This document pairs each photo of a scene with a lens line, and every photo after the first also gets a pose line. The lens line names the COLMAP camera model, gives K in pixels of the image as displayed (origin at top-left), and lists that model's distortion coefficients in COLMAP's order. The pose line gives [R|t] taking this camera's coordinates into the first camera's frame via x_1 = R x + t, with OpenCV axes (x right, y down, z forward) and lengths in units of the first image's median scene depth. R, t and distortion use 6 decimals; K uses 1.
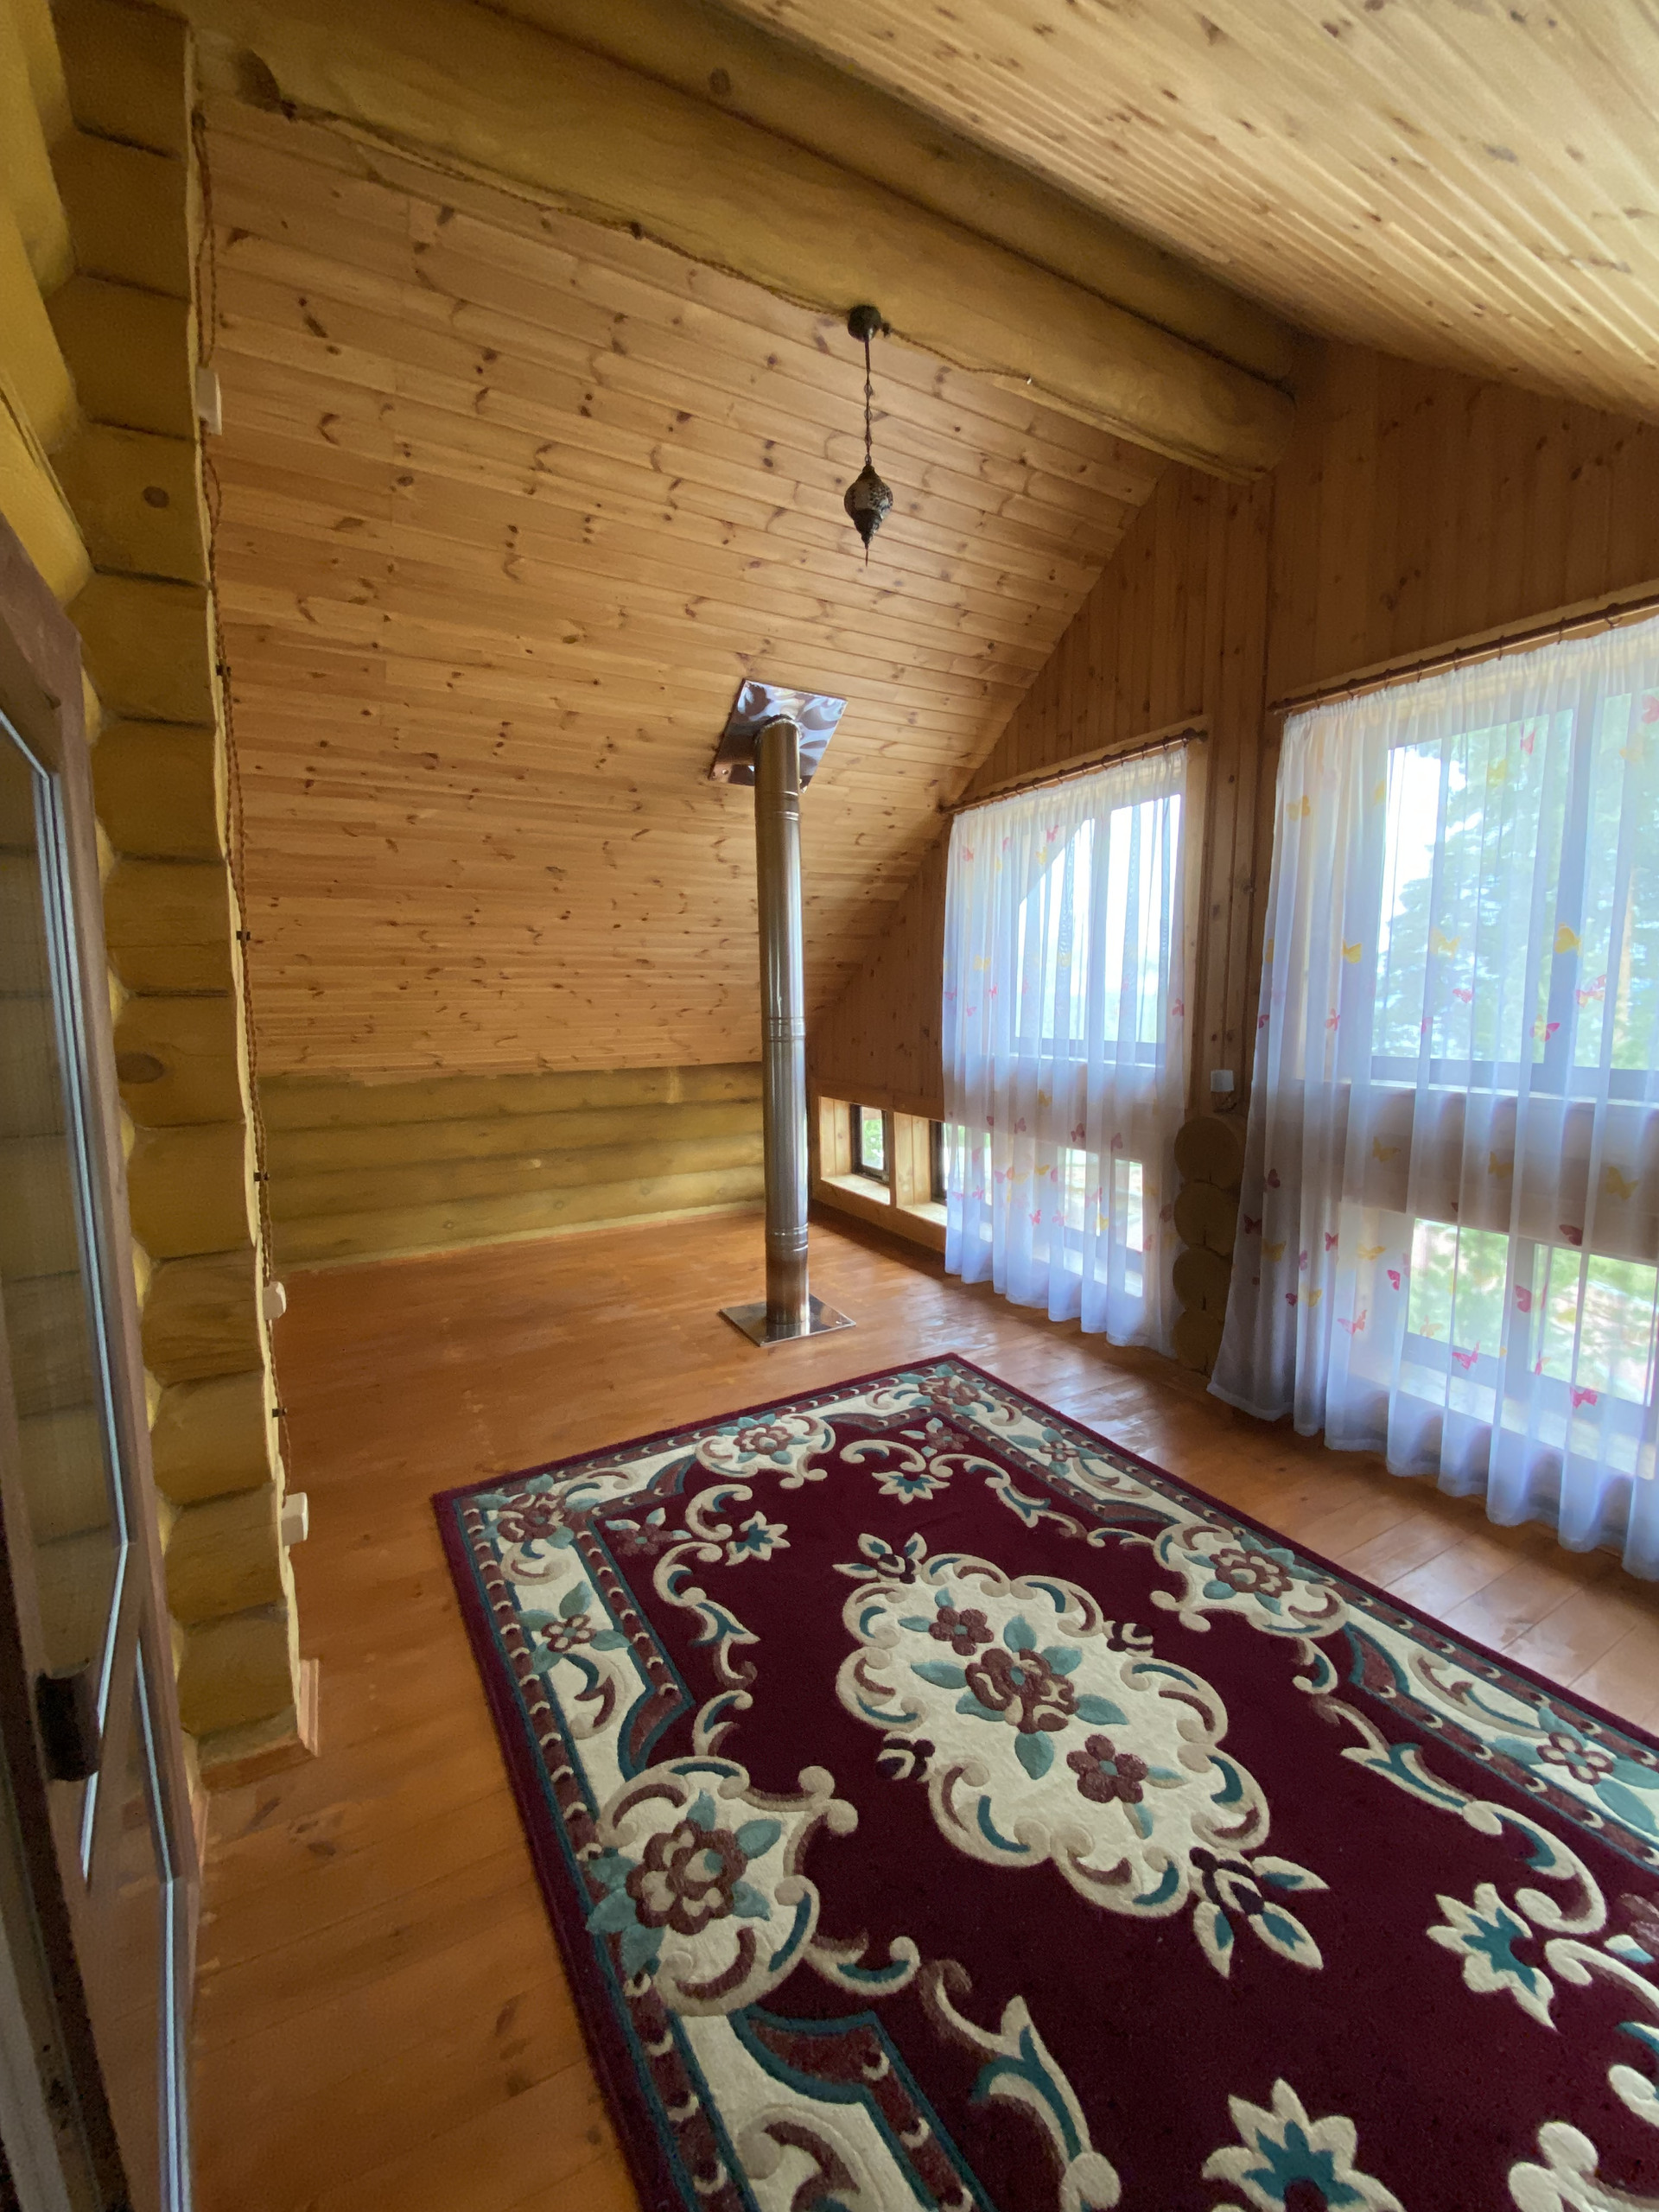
lens RADIAL K [[903.3, 0, 829.5], [0, 903.3, 1106.0], [0, 0, 1]] dist [0.022081, -0.018844]
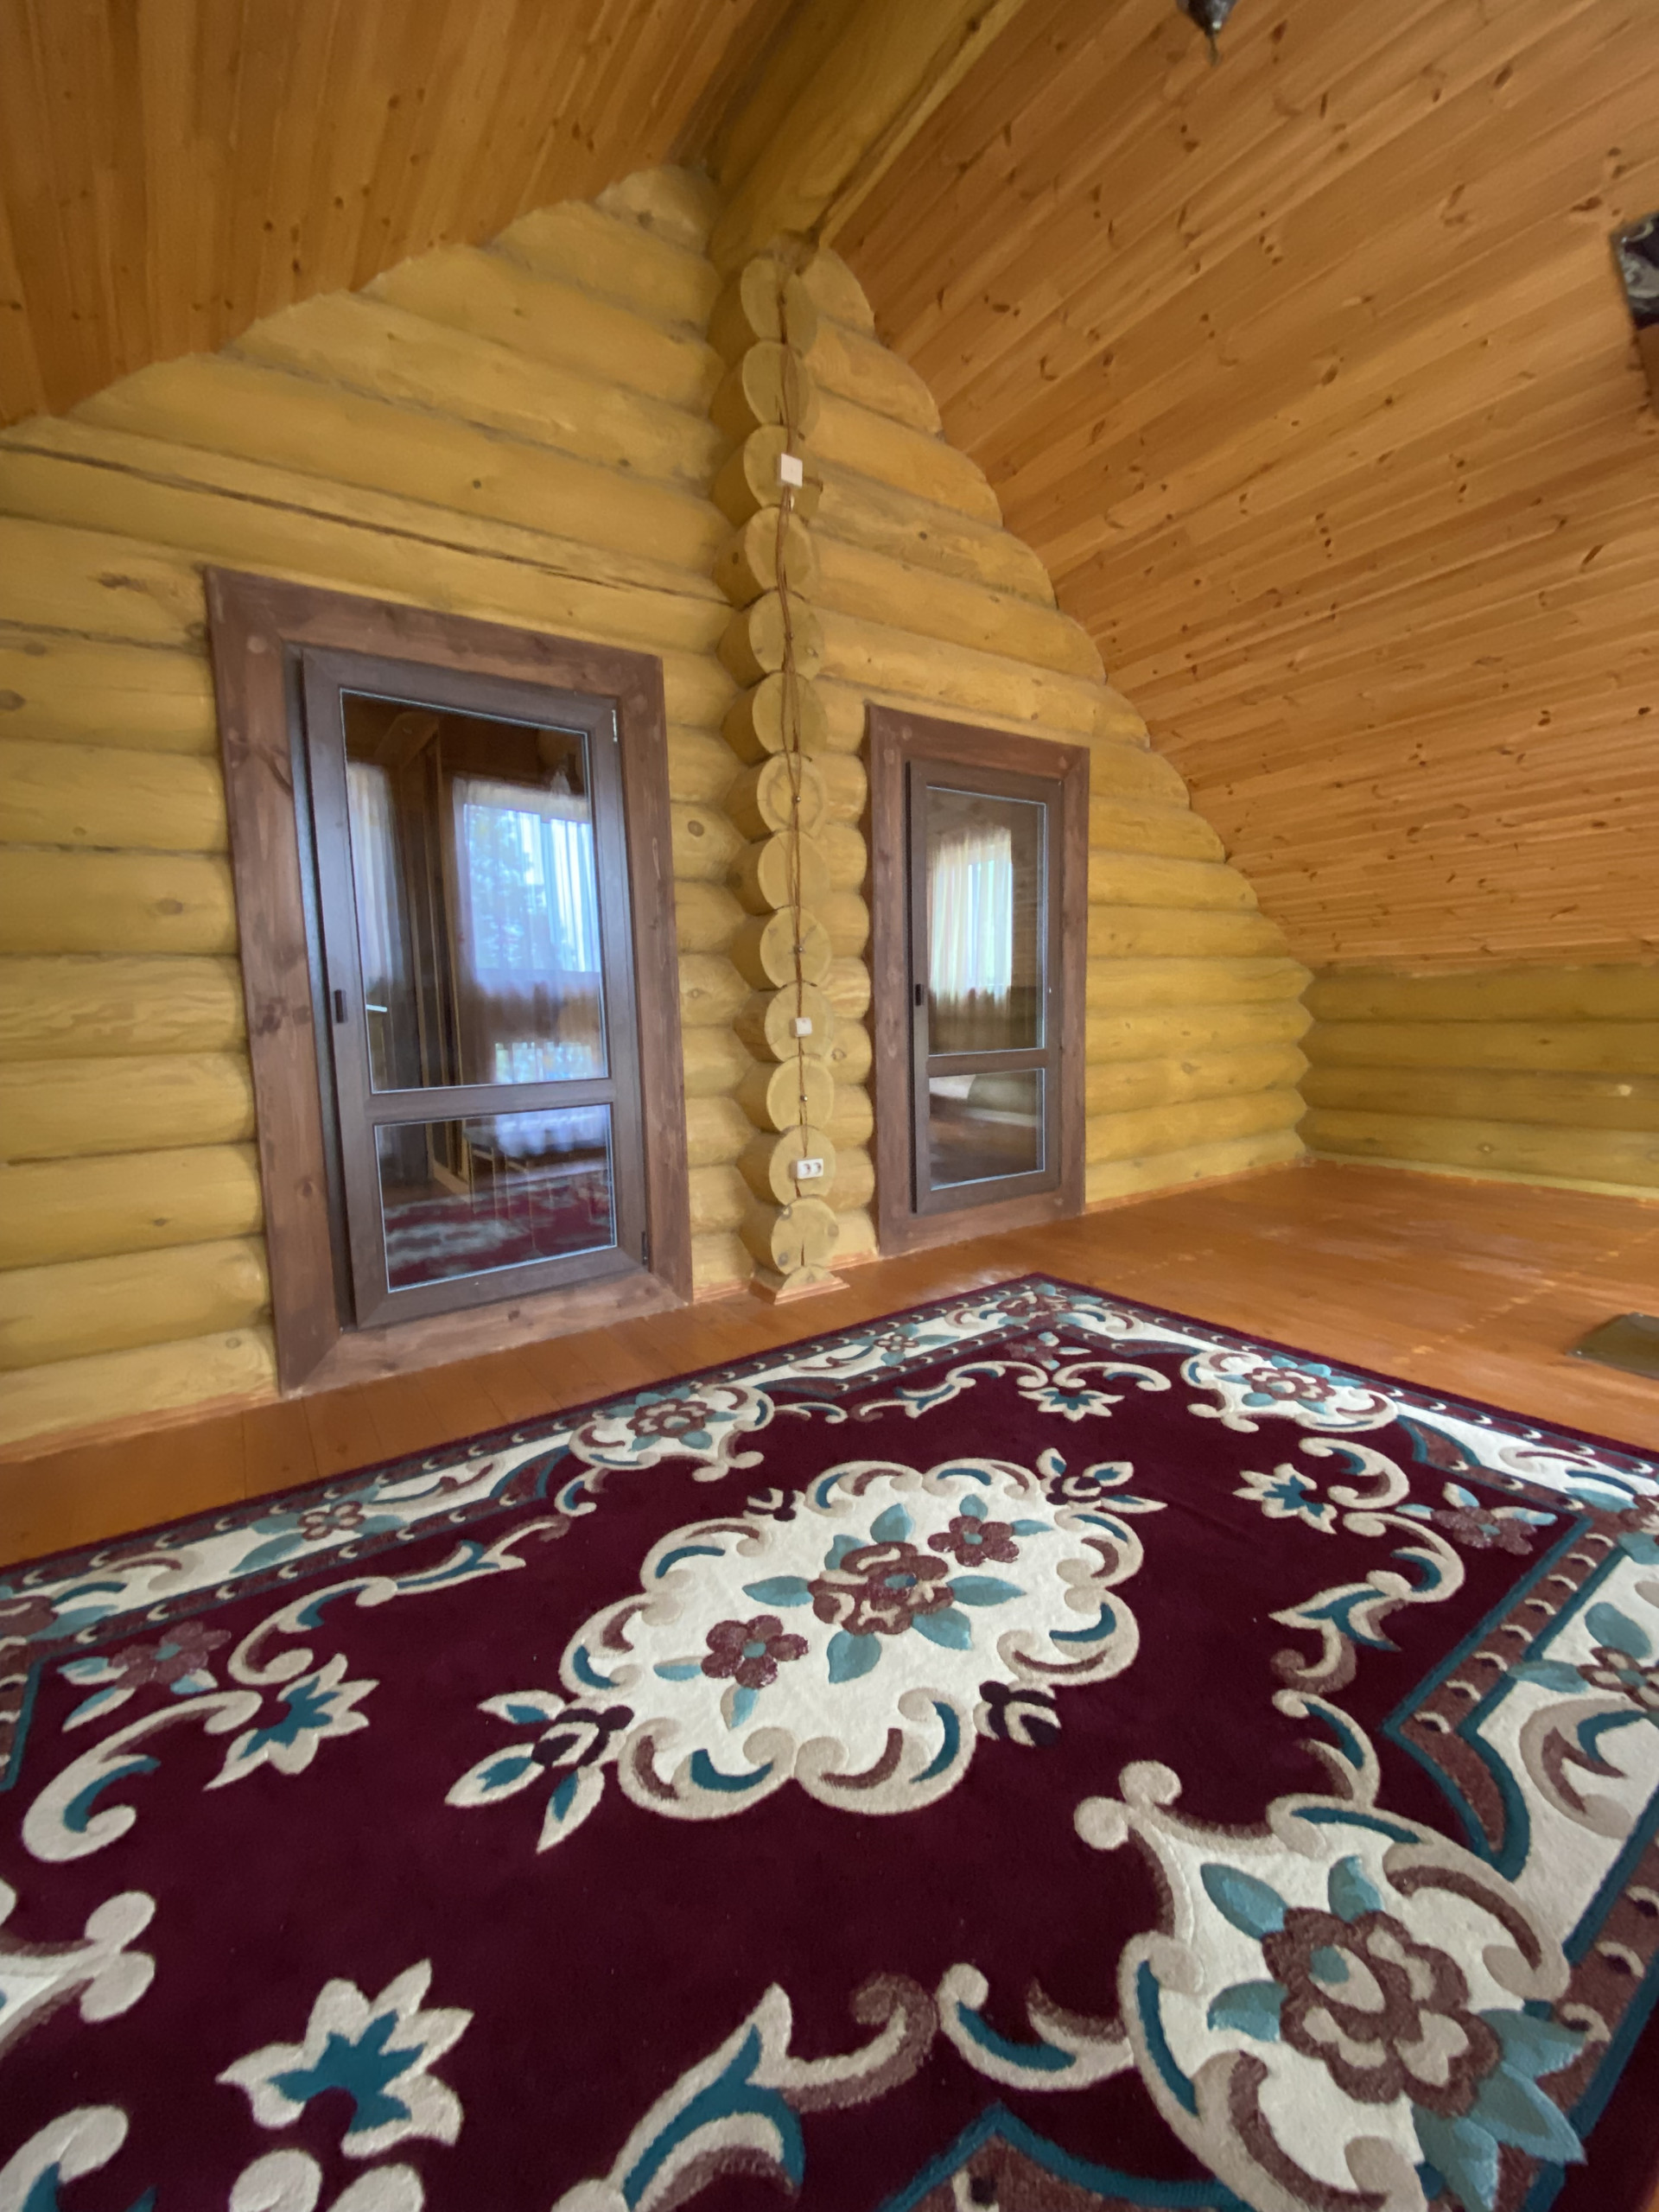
lens RADIAL K [[894.6, 0, 826.7], [0, 894.6, 1097.8], [0, 0, 1]] dist [0.028575, -0.020927]
pose [[0.067614, 0.106485, -0.992013, 0.784459], [-0.102647, 0.989754, 0.099246, 0.145040], [0.992417, 0.095117, 0.077852, 0.739663]]
